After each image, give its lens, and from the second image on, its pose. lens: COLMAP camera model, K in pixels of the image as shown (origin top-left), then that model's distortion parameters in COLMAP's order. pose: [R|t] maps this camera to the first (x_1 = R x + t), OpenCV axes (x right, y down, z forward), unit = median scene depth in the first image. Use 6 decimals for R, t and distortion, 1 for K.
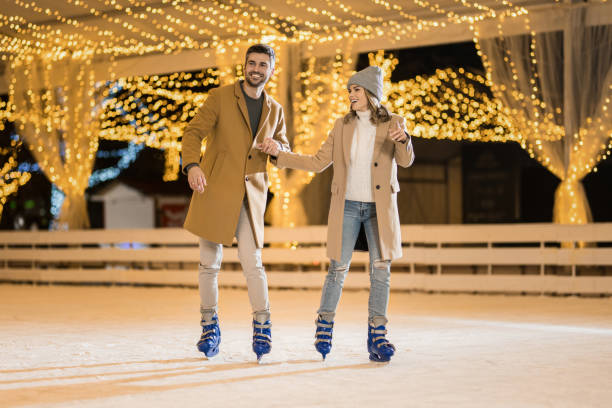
lens RADIAL K [[1573.4, 0, 266.5], [0, 1573.4, 204.5], [0, 0, 1]] dist [0.015321, -0.390756]
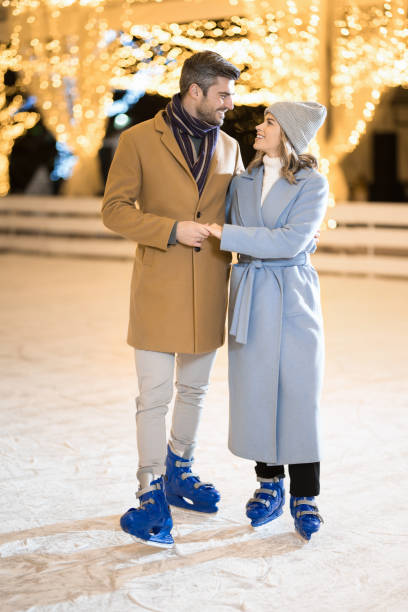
lens RADIAL K [[1478.2, 0, 204.0], [0, 1478.2, 306.0], [0, 0, 1]] dist [-0.001496, -0.377059]
pose [[0.999246, 0.003042, -0.038711, -0.021317], [0.001762, 0.992346, 0.123477, -0.027491], [0.038791, -0.123452, 0.991592, 0.152731]]
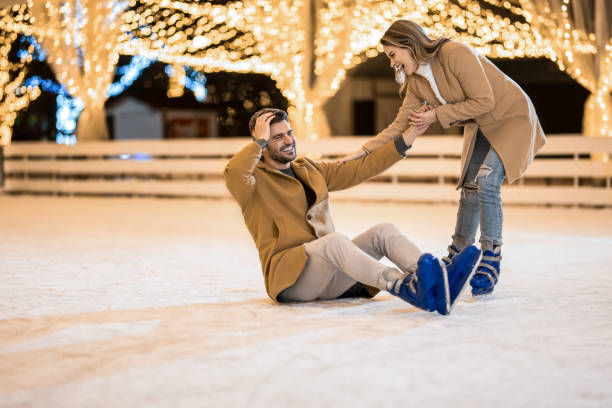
lens RADIAL K [[1443.6, 0, 306.0], [0, 1443.6, 204.0], [0, 0, 1]] dist [0.029925, -0.799405]
pose [[0.999179, 0.001429, 0.040490, -0.025112], [-0.003732, 0.998376, 0.056844, 0.003233], [-0.040343, -0.056949, 0.997562, 0.070967]]
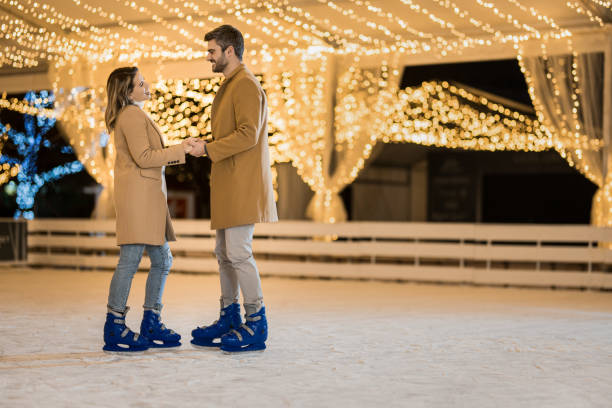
lens RADIAL K [[1423.5, 0, 306.5], [0, 1423.5, 196.2], [0, 0, 1]] dist [0.000713, -0.464471]
pose [[0.994399, 0.027531, 0.102046, -0.097307], [-0.027154, 0.999618, -0.005082, 0.001654], [-0.102147, 0.002282, 0.994767, 0.016939]]
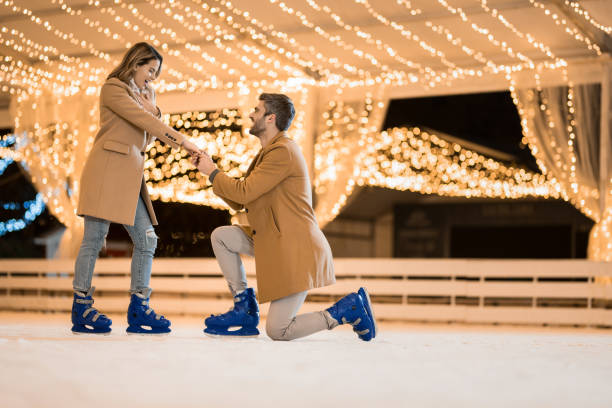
lens RADIAL K [[1455.5, 0, 306.0], [0, 1455.5, 204.0], [0, 0, 1]] dist [-0.017526, -0.314504]
pose [[0.988790, 0.042161, 0.143239, -0.120277], [-0.035099, 0.998057, -0.051478, 0.024368], [-0.145131, 0.045874, 0.988348, 0.042258]]
